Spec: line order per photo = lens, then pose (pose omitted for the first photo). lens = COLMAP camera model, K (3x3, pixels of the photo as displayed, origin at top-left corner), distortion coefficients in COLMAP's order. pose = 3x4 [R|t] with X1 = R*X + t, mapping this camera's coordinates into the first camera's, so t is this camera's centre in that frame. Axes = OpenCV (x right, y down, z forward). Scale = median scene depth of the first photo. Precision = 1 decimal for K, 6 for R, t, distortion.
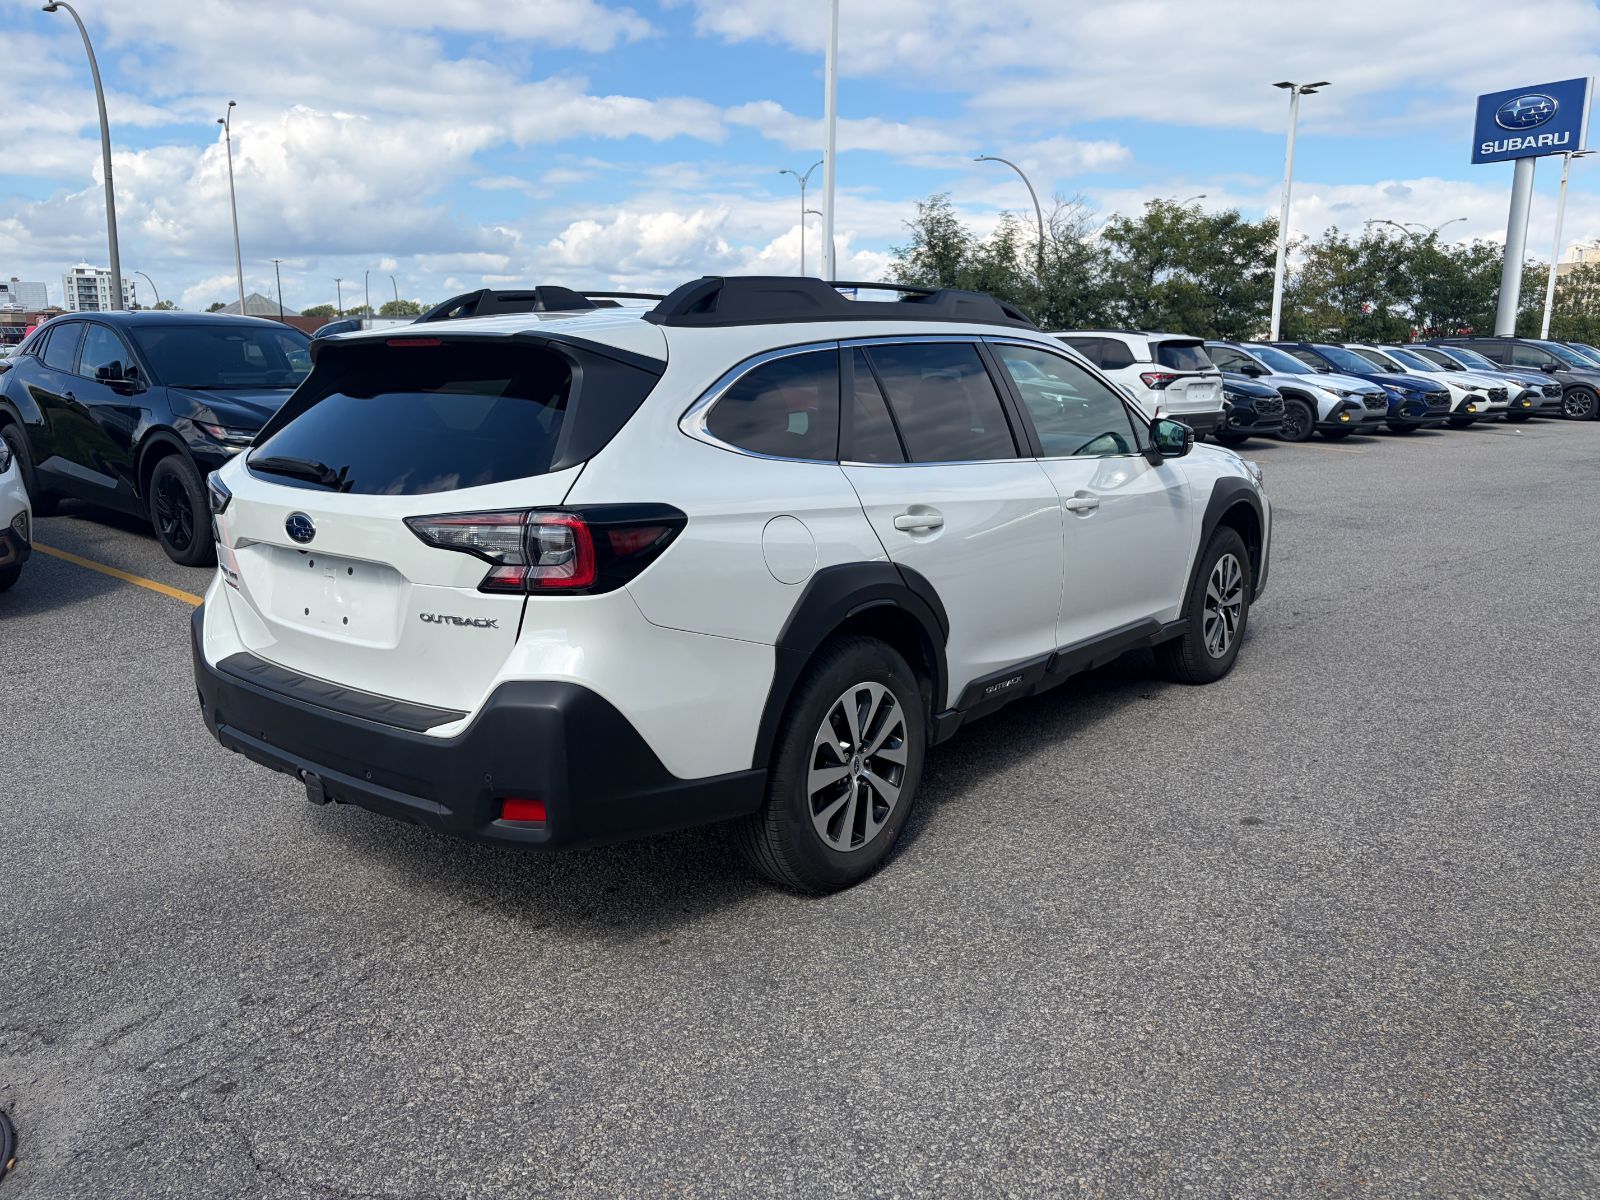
lens RADIAL K [[1263.8, 0, 800.4], [0, 1263.8, 655.0], [0, 0, 1]] dist [0.038784, -0.049801]
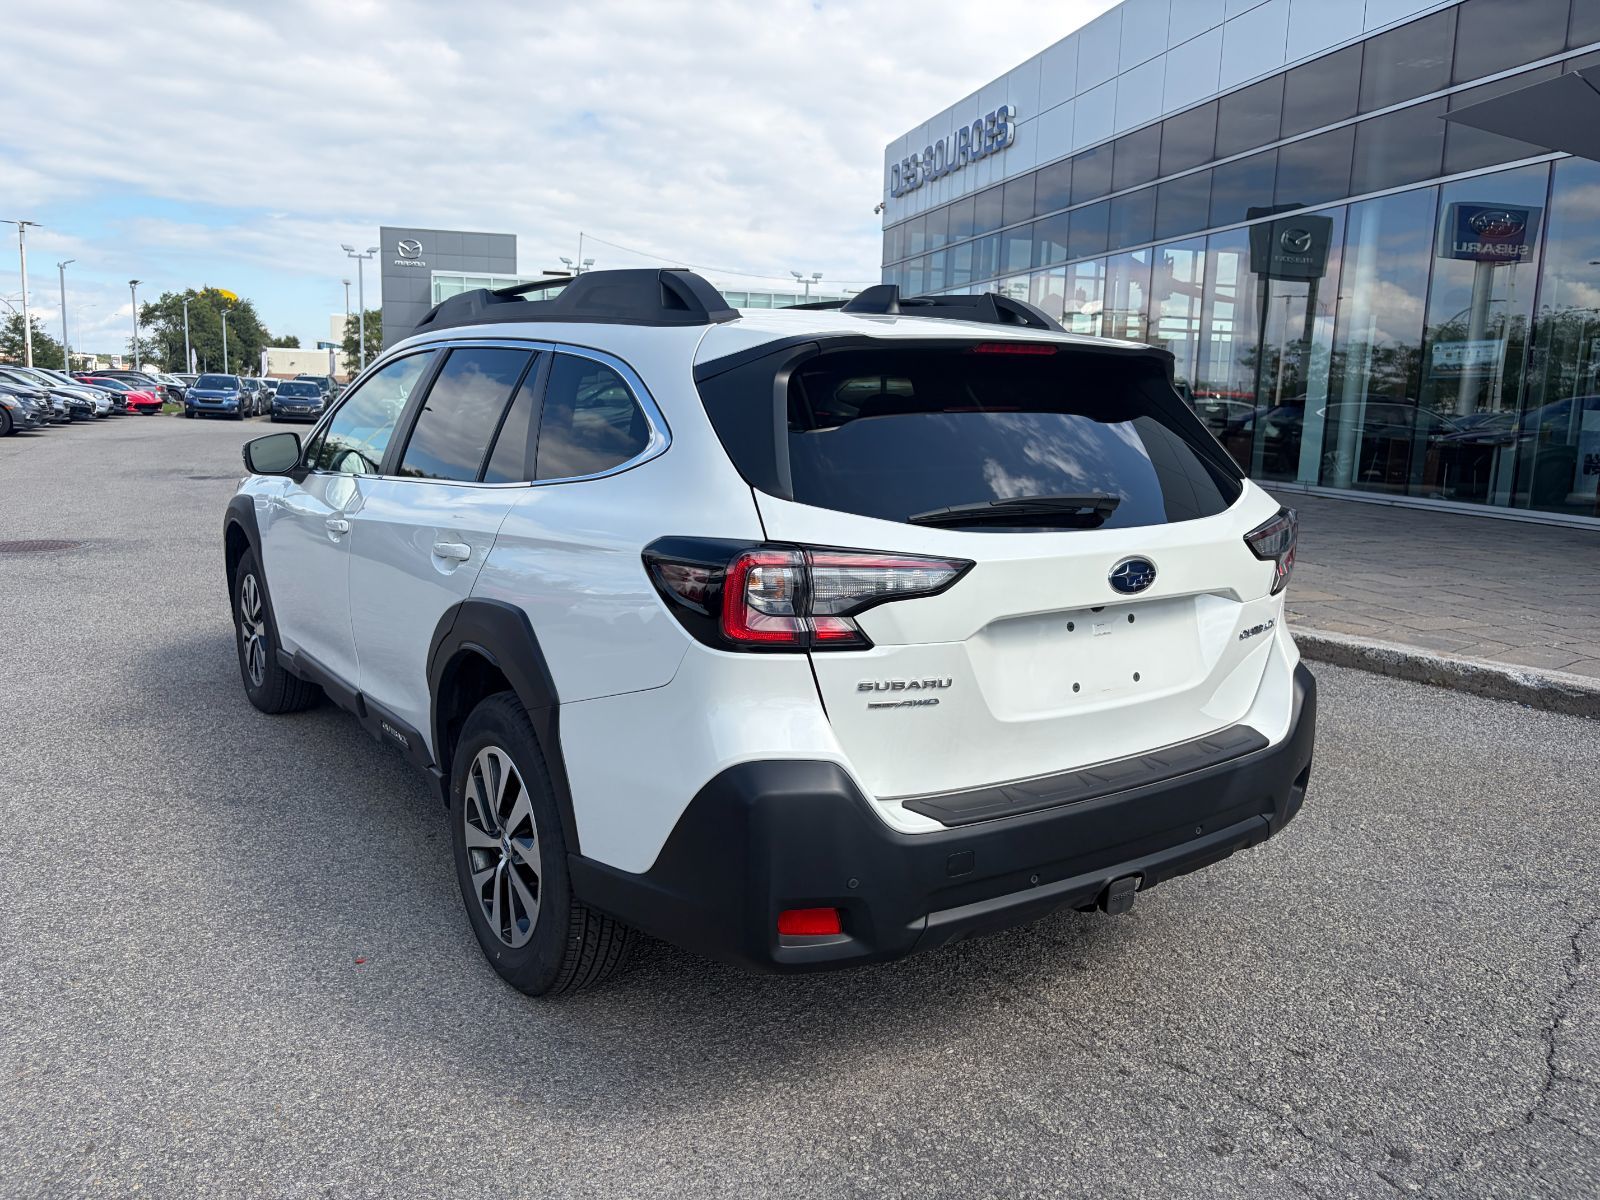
lens RADIAL K [[1276.4, 0, 800.0], [0, 1276.4, 600.0], [0, 0, 1]] dist [0.048159, -0.051028]
pose [[0.226904, -0.153894, 0.961682, -0.174400], [0.206863, 0.972521, 0.106821, -0.030523], [-0.951694, 0.174699, 0.252504, 0.140185]]
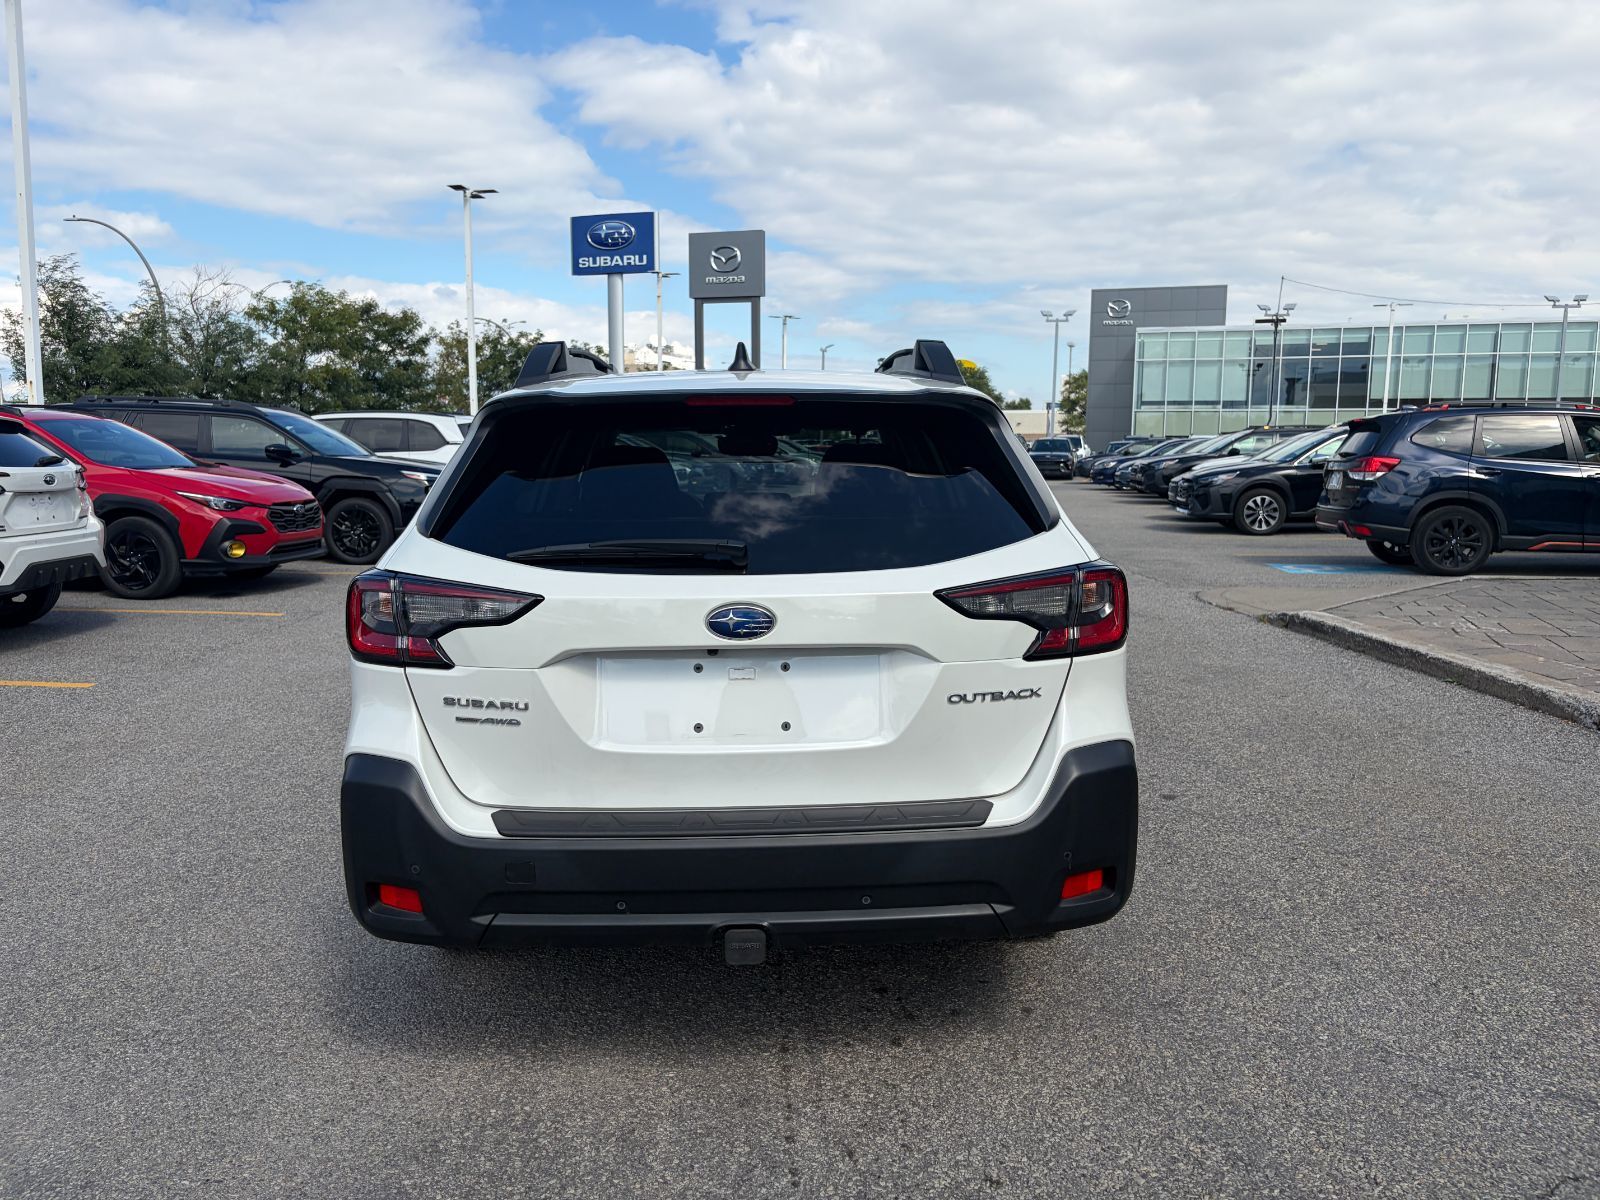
lens RADIAL K [[1279.2, 0, 794.7], [0, 1279.2, 620.8], [0, 0, 1]] dist [0.052543, -0.047020]
pose [[0.739253, -0.097665, 0.666308, -0.128871], [0.159773, 0.986614, -0.032650, -0.009577], [-0.654200, 0.130594, 0.744962, 0.050945]]
